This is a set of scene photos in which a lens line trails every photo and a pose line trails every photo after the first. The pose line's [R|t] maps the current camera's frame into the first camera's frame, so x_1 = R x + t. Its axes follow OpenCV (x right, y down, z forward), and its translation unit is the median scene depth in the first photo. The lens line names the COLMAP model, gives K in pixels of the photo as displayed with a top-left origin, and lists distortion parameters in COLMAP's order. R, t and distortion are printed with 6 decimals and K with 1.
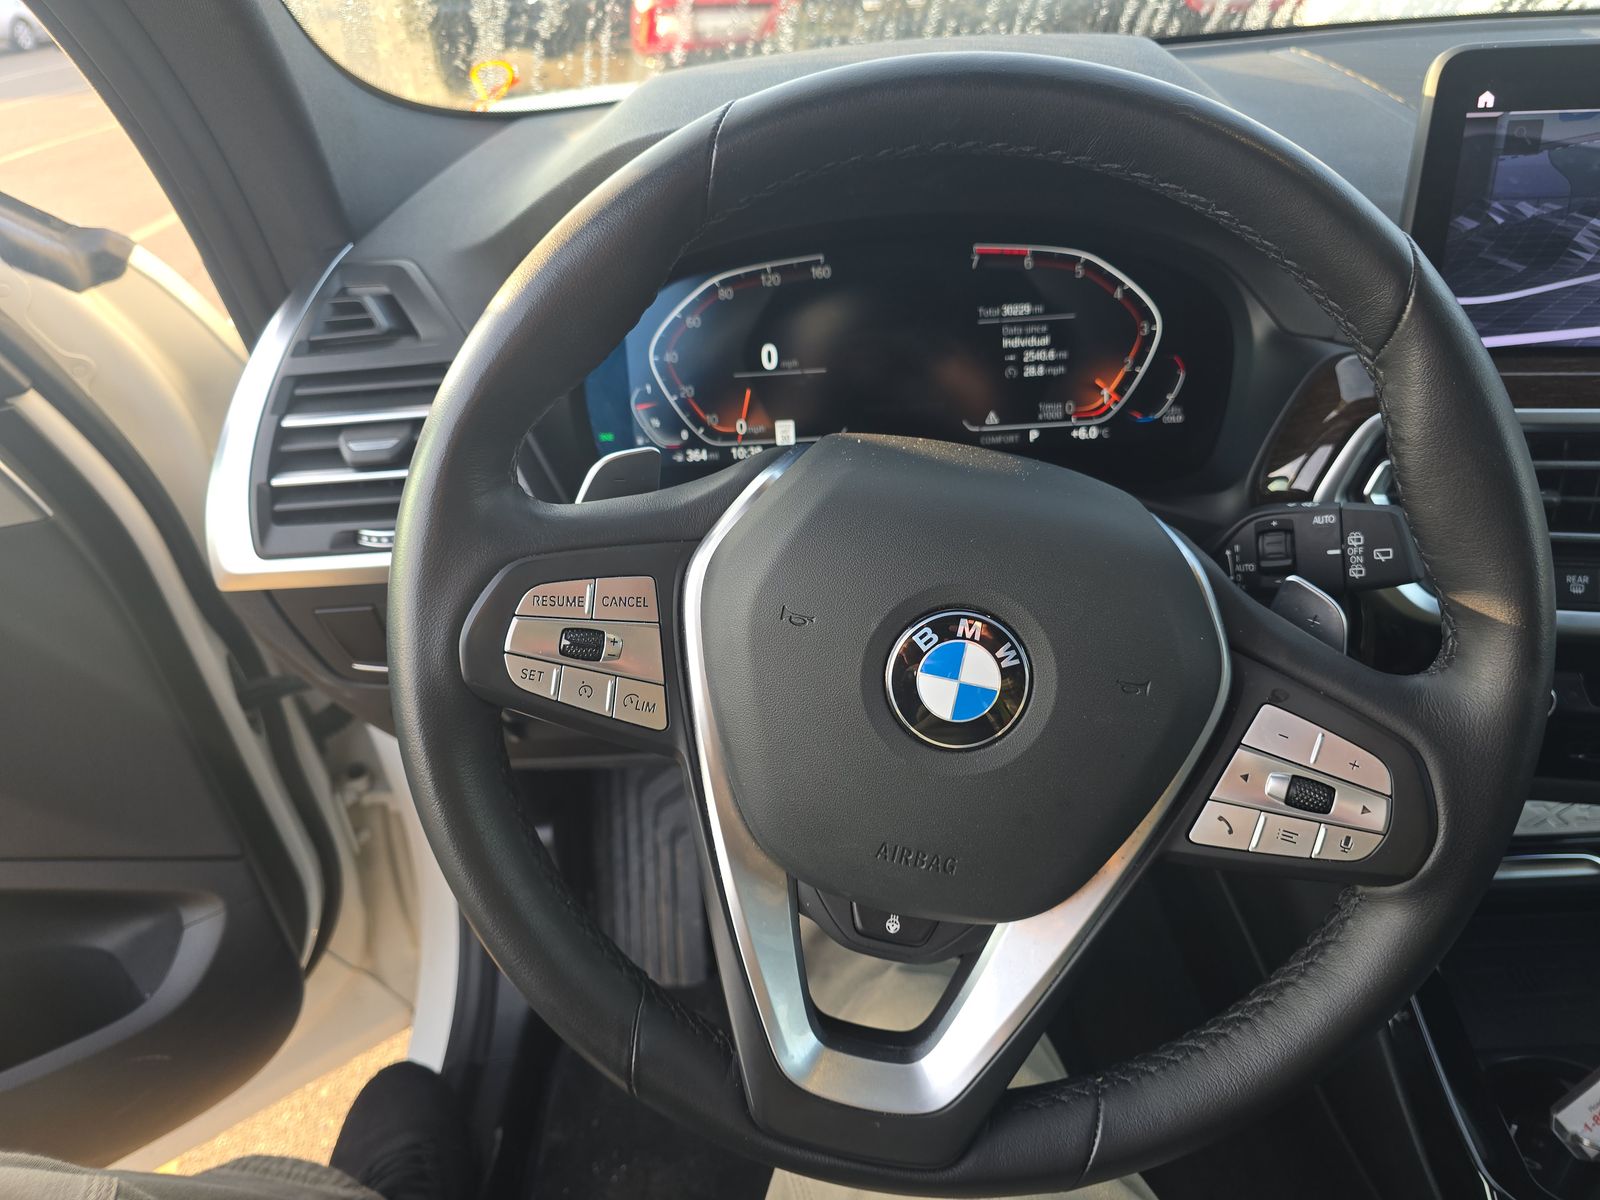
lens RADIAL K [[945.6, 0, 800.0], [0, 945.6, 600.0], [0, 0, 1]] dist [0.008245, 0.000150]
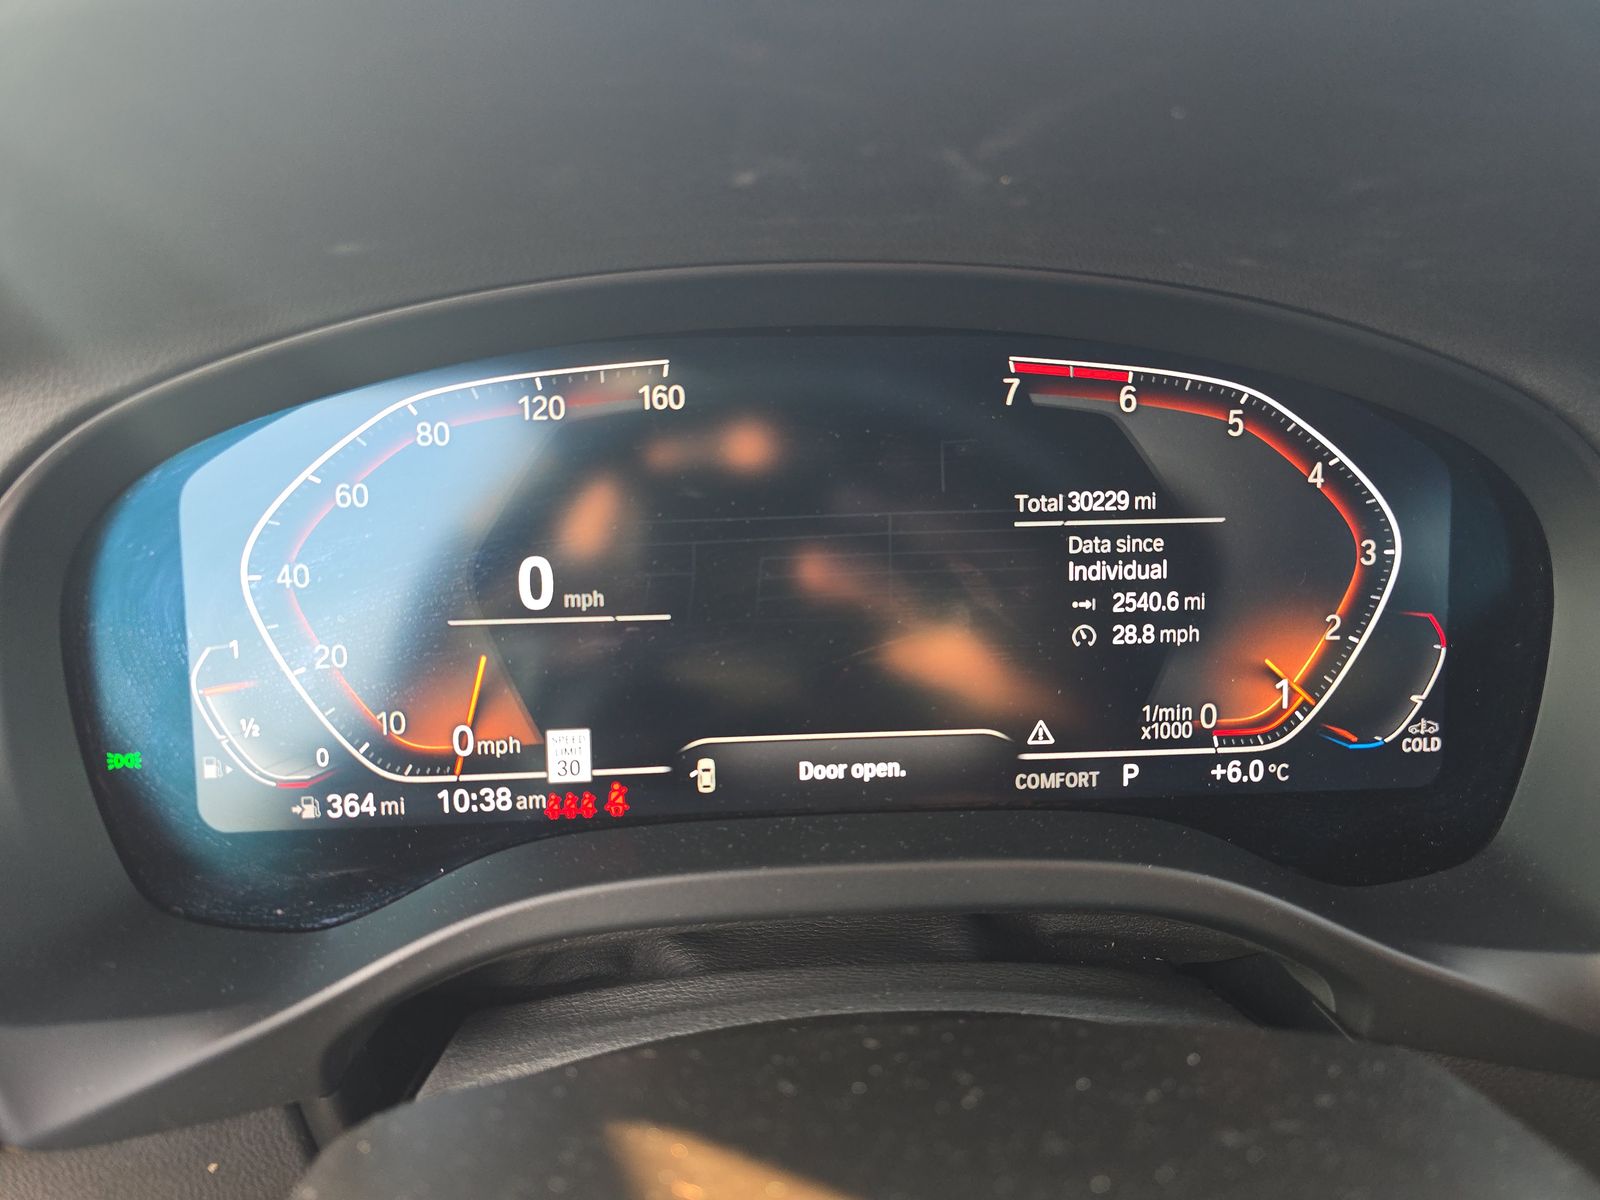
lens RADIAL K [[945.6, 0, 800.0], [0, 945.6, 600.0], [0, 0, 1]] dist [0.008245, 0.000150]
pose [[0.987123, 0.034906, 0.156108, 0.019714], [0.005740, 0.967543, -0.252641, -0.144750], [-0.159860, 0.250284, 0.954884, 0.590416]]
